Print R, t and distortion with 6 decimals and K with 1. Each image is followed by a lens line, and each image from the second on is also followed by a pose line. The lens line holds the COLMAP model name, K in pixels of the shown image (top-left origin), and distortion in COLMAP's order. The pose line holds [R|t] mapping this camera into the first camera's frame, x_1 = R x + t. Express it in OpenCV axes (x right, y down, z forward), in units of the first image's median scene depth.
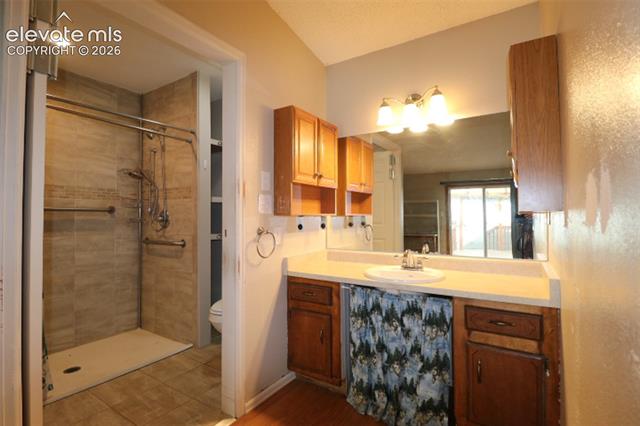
lens RADIAL K [[312.6, 0, 317.7], [0, 312.6, 210.6], [0, 0, 1]] dist [0.007917, -0.014577]
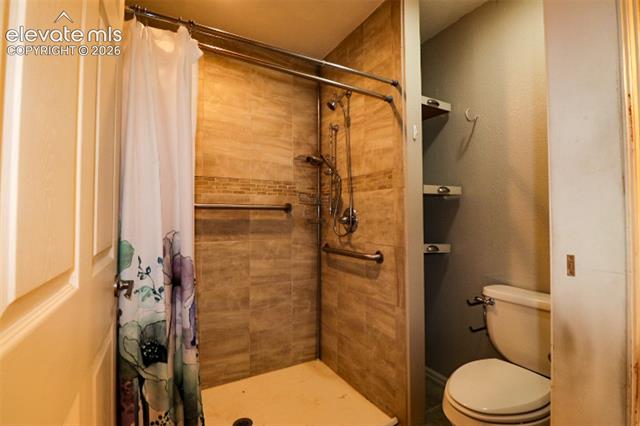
lens RADIAL K [[300.8, 0, 320.0], [0, 300.8, 213.0], [0, 0, 1]] dist [-0.001313, -0.000488]
pose [[0.888110, -0.002995, -0.459622, -0.236217], [0.004649, 0.999986, 0.002467, 0.009223], [0.459608, -0.004328, 0.888111, 0.359617]]
